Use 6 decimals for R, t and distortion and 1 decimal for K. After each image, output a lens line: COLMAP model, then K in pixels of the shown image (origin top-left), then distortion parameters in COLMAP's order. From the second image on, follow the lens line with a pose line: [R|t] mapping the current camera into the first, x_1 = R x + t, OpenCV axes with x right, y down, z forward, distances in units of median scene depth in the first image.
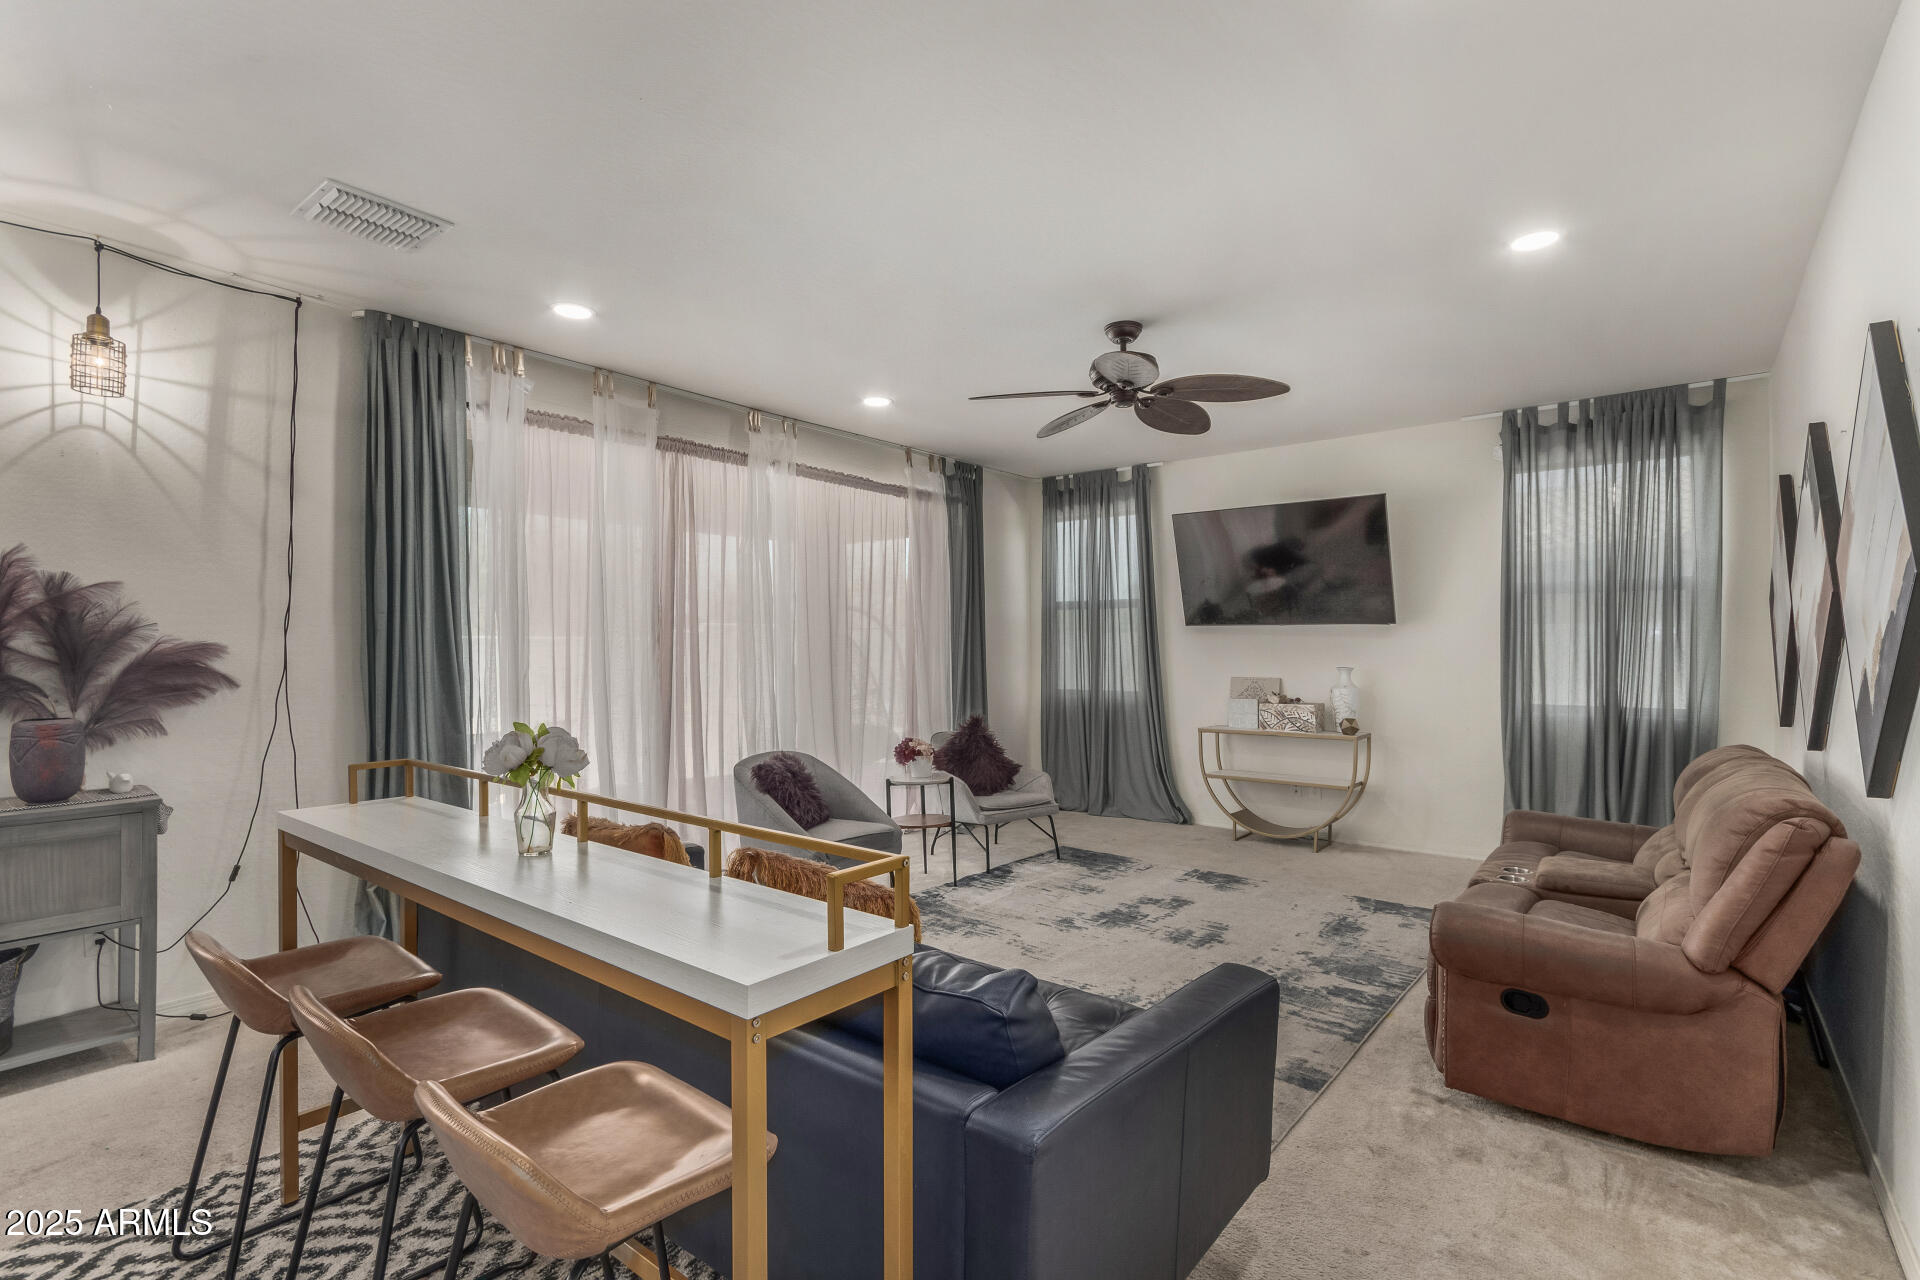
lens RADIAL K [[890.5, 0, 966.6], [0, 890.5, 654.2], [0, 0, 1]] dist [0.007780, 0.000241]
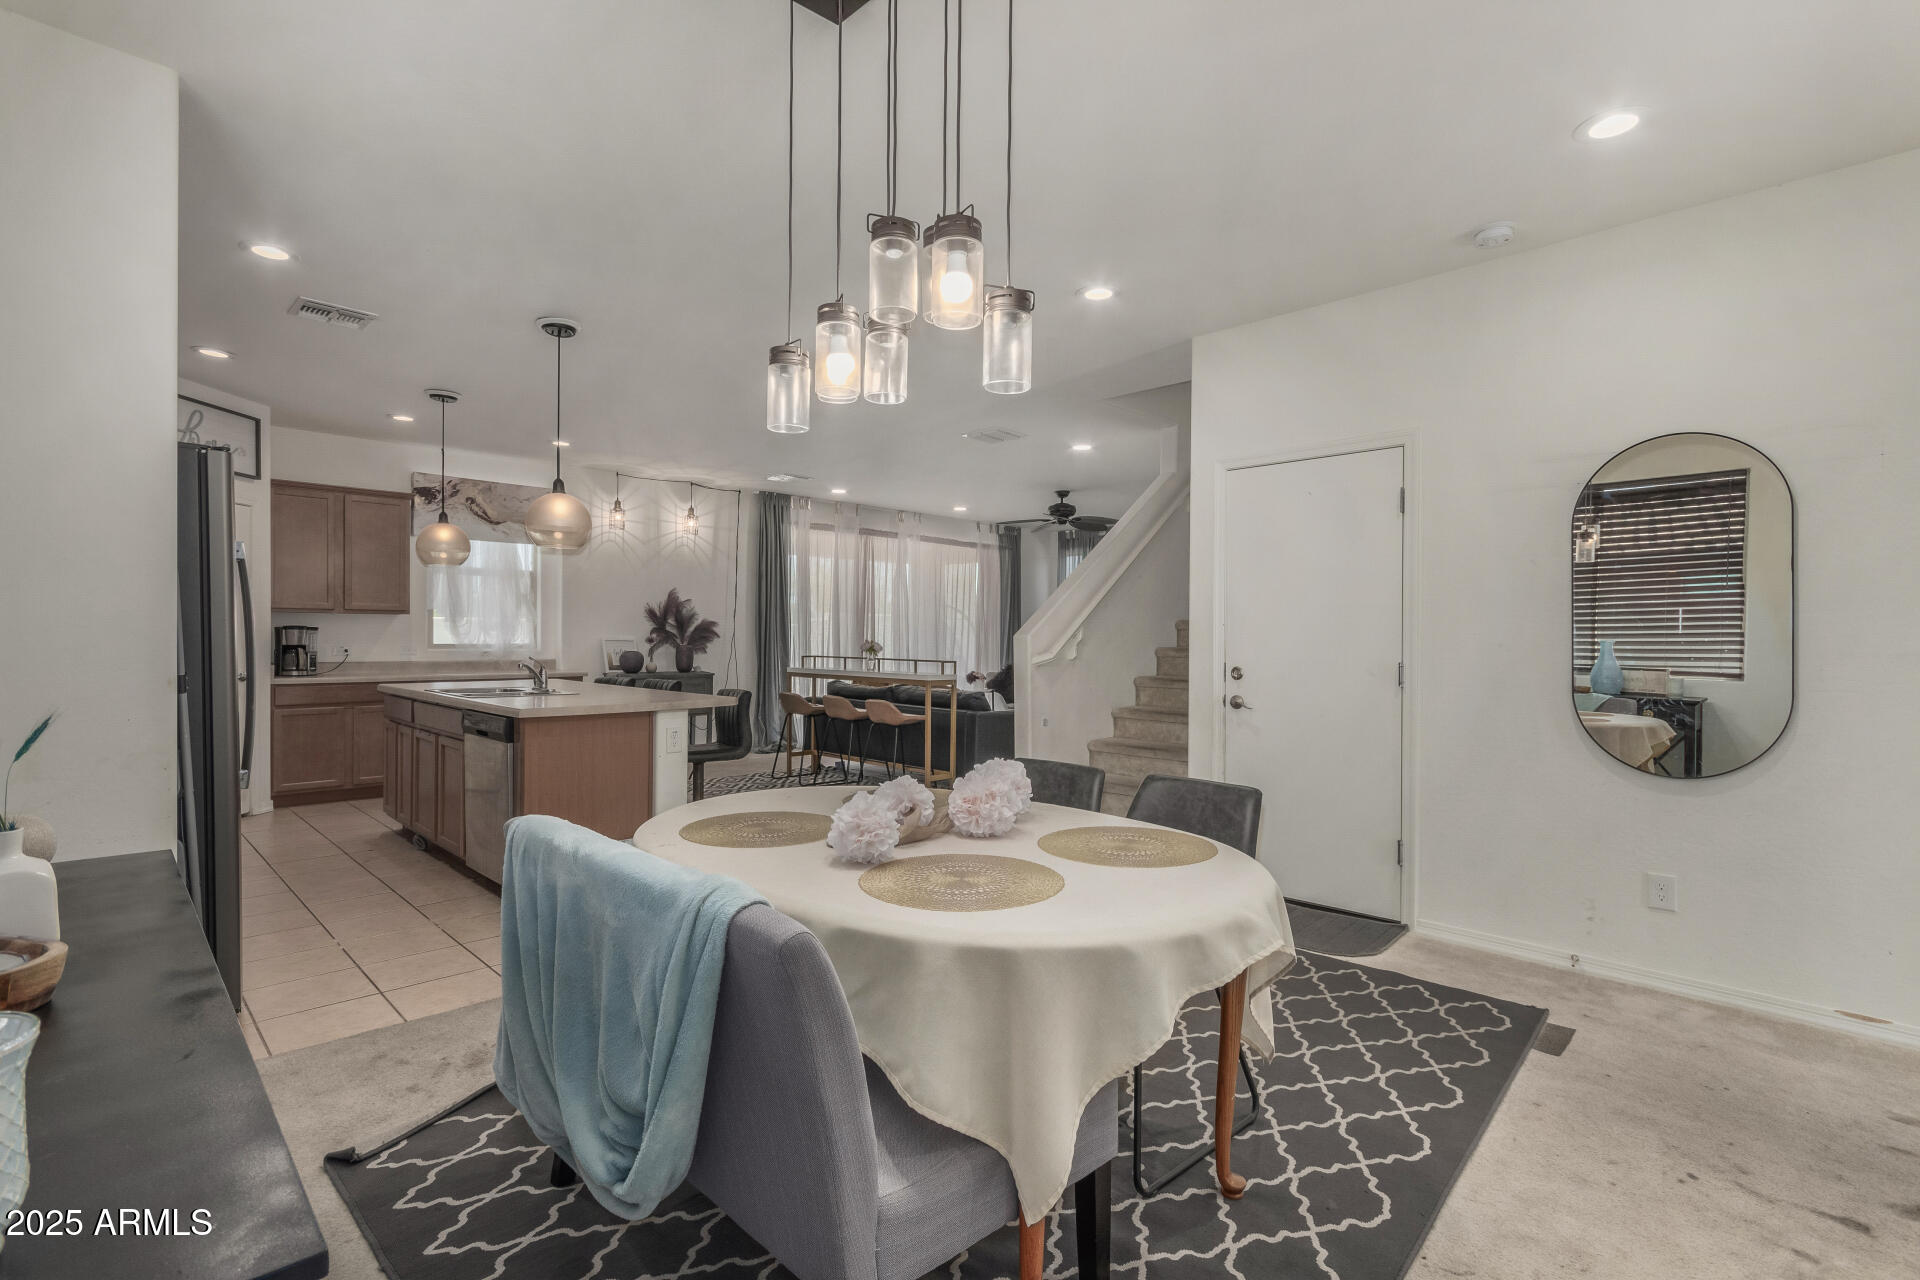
lens RADIAL K [[890.5, 0, 965.5], [0, 890.5, 643.5], [0, 0, 1]] dist [0.007780, 0.000241]
pose [[0.994043, 0.014980, -0.107957, 0.173032], [-0.014812, 0.999888, 0.002358, 0.031717], [0.107980, -0.000745, 0.994153, -1.309142]]
